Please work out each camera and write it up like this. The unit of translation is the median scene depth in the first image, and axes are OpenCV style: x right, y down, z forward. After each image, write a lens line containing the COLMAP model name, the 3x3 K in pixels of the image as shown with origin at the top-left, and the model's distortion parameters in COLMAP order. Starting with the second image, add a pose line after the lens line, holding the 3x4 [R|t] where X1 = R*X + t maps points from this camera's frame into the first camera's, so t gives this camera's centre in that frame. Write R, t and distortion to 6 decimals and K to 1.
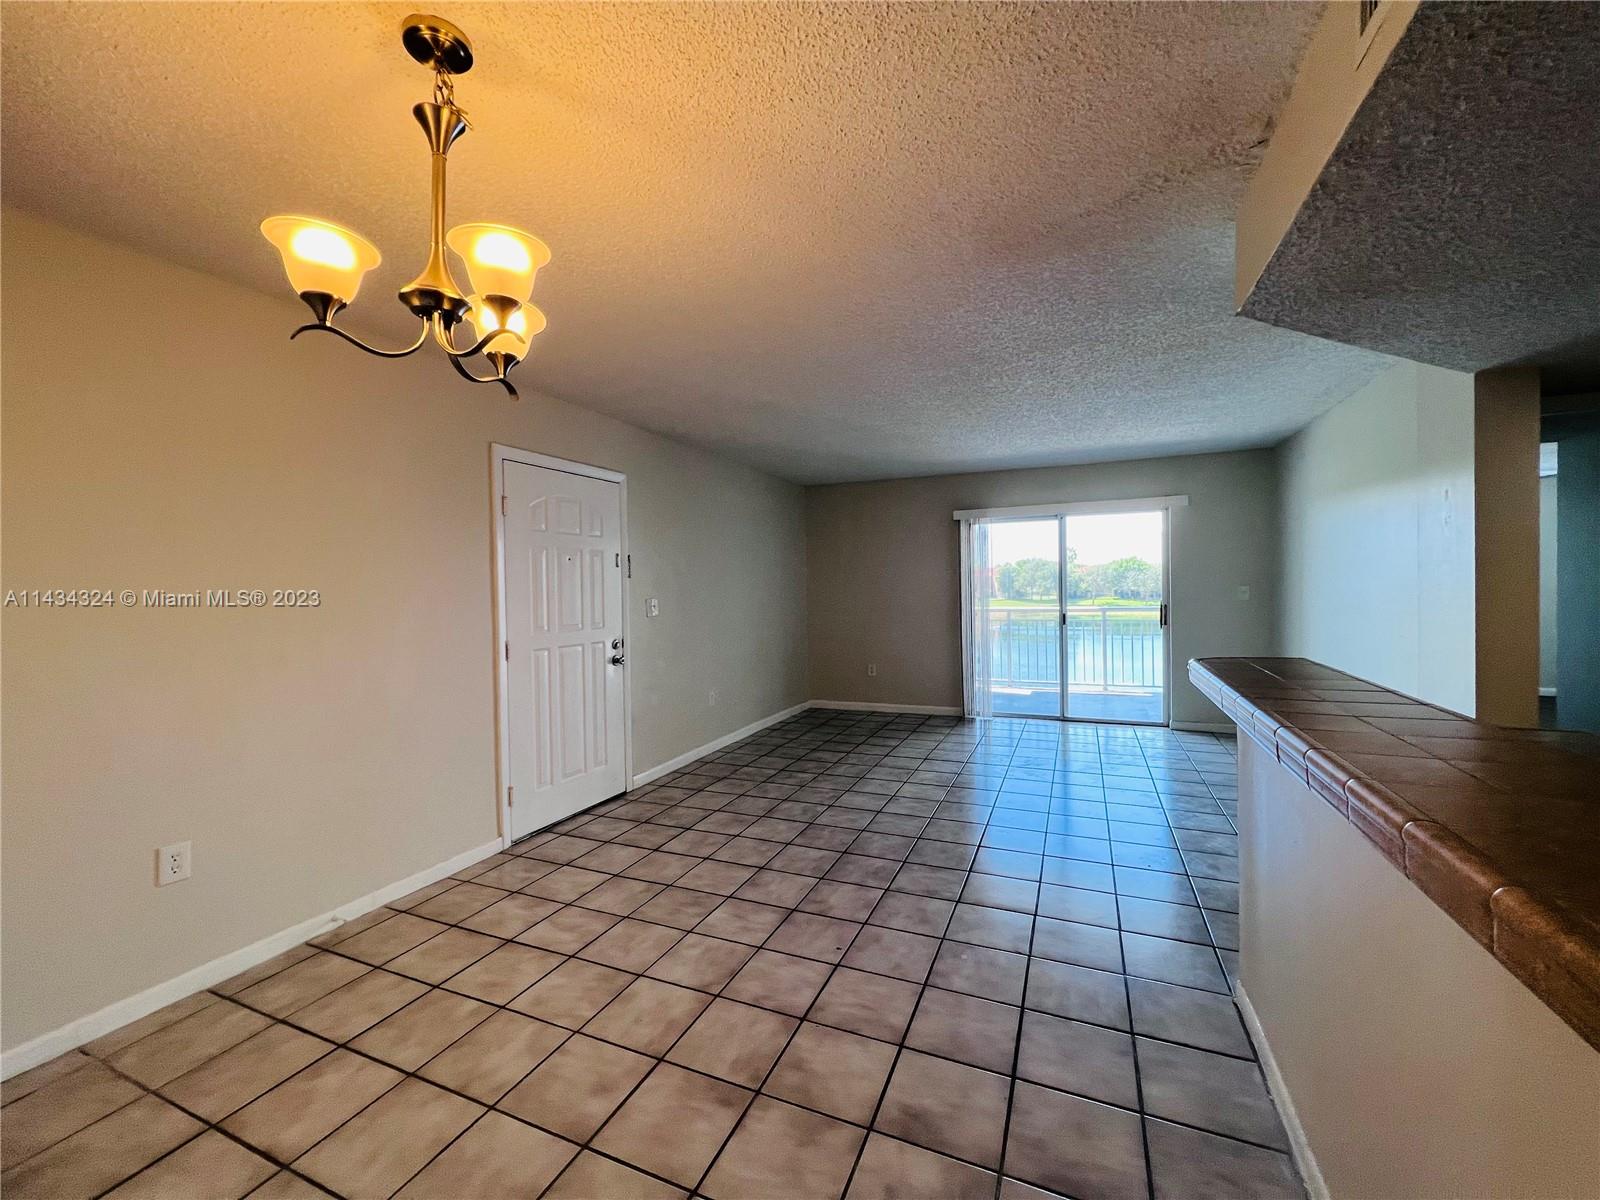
lens RADIAL K [[642.8, 0, 797.3], [0, 642.8, 598.2], [0, 0, 1]] dist [-0.002854, 0.000511]
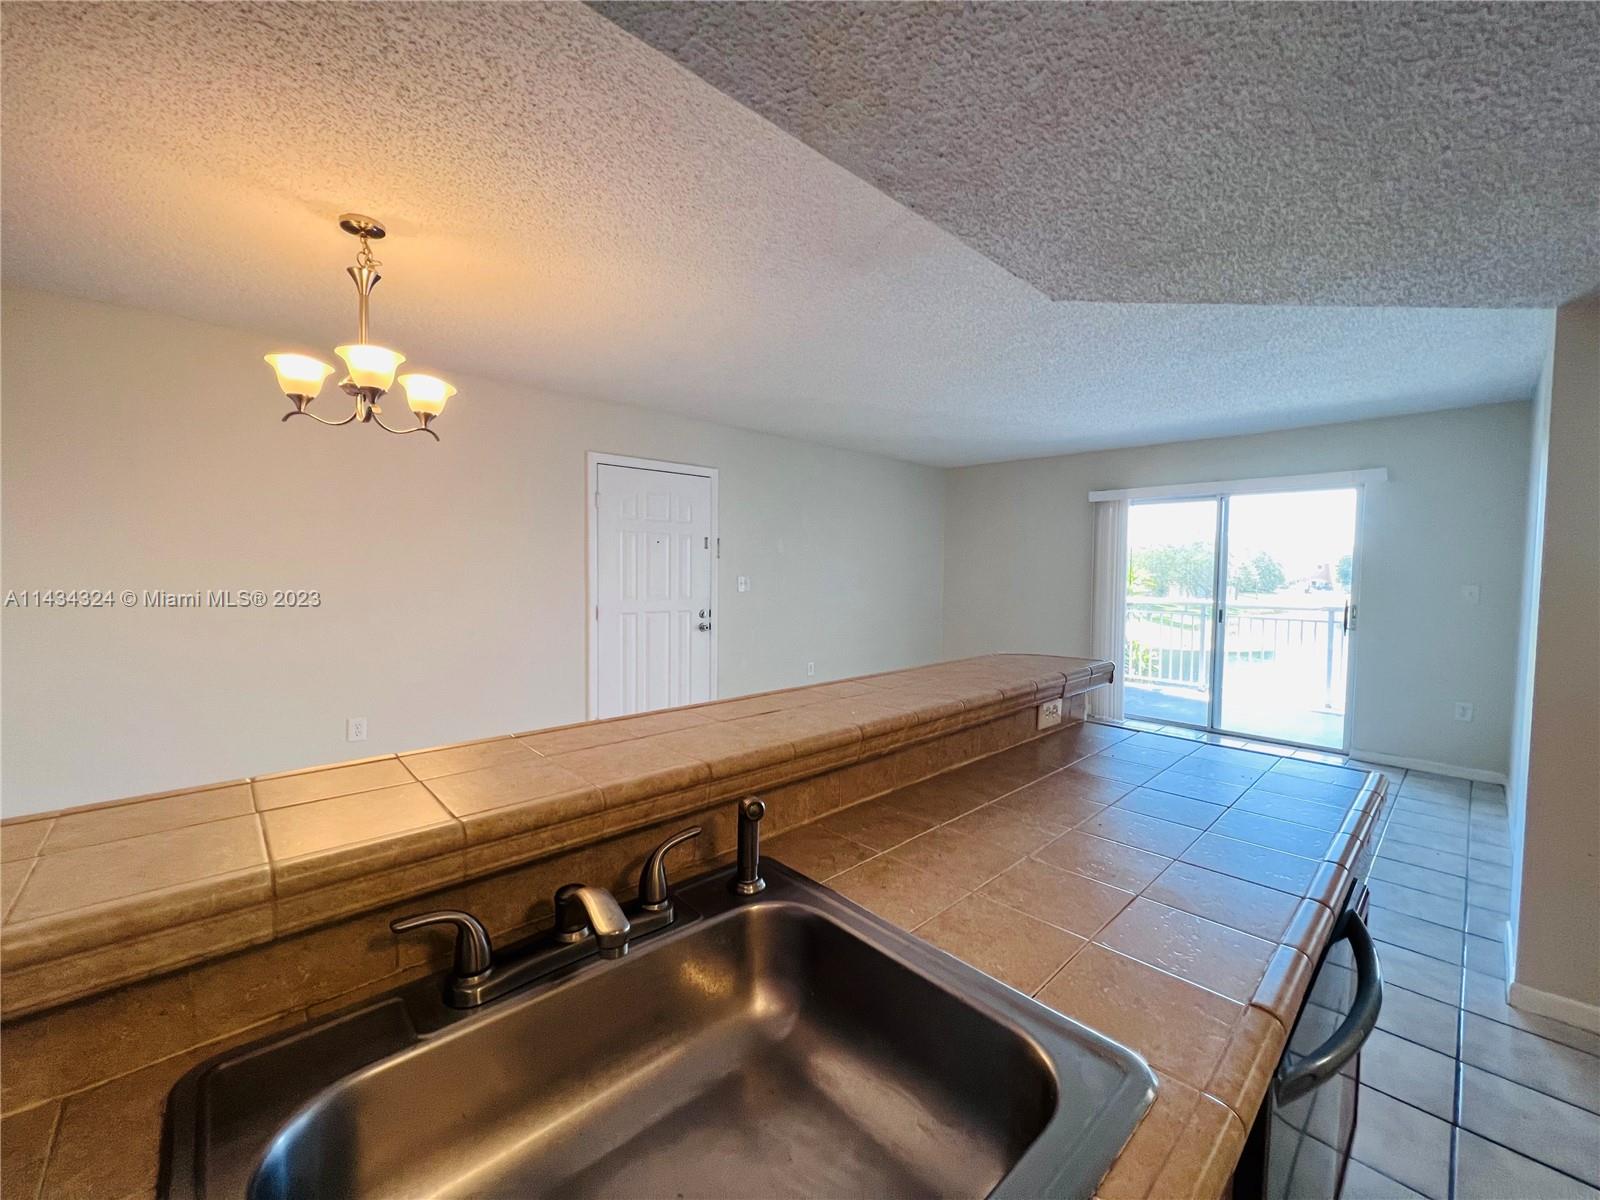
lens RADIAL K [[642.8, 0, 797.3], [0, 642.8, 598.2], [0, 0, 1]] dist [-0.002854, 0.000511]
pose [[0.918544, 0.044938, -0.392756, 0.489760], [-0.032613, 0.998745, 0.038001, -0.011112], [0.393971, -0.022097, 0.918857, -0.033091]]
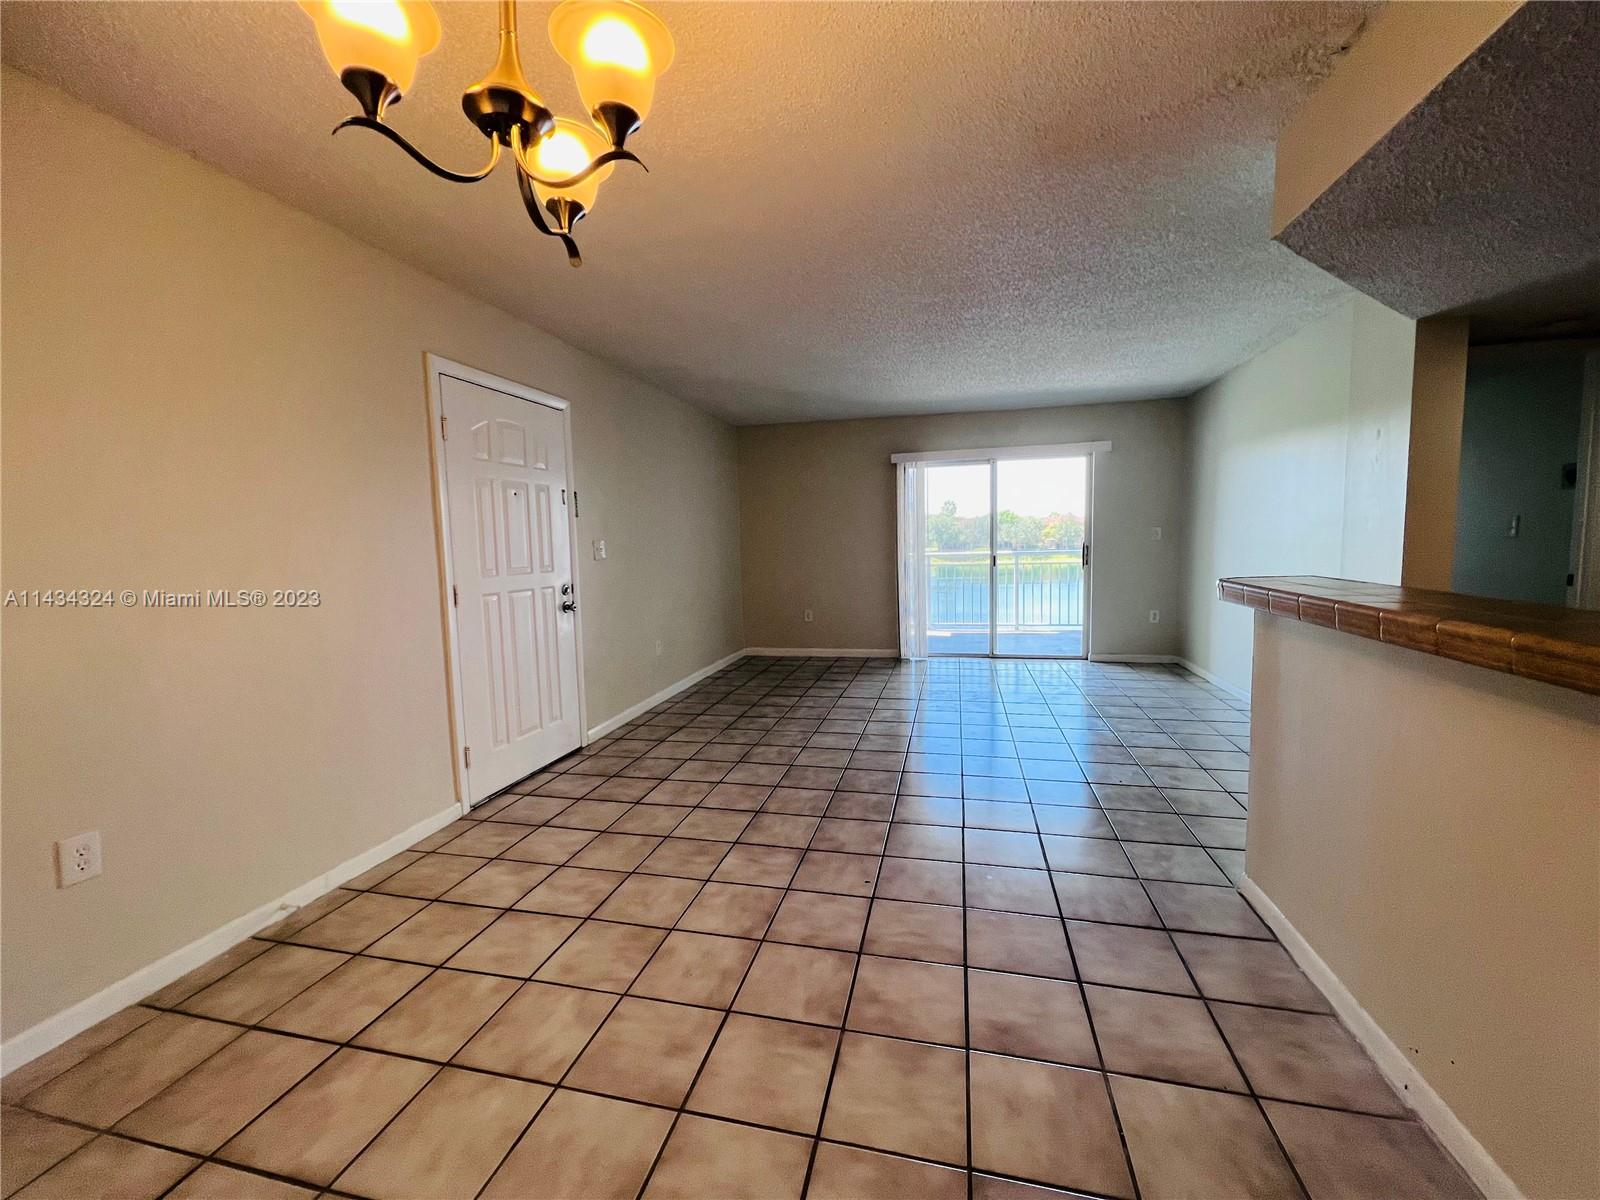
lens RADIAL K [[642.8, 0, 797.3], [0, 642.8, 598.2], [0, 0, 1]] dist [-0.002854, 0.000511]
pose [[0.985148, -0.022018, 0.170287, -0.161638], [0.009815, 0.997344, 0.072171, 0.030489], [-0.171424, -0.069428, 0.982748, 0.062492]]
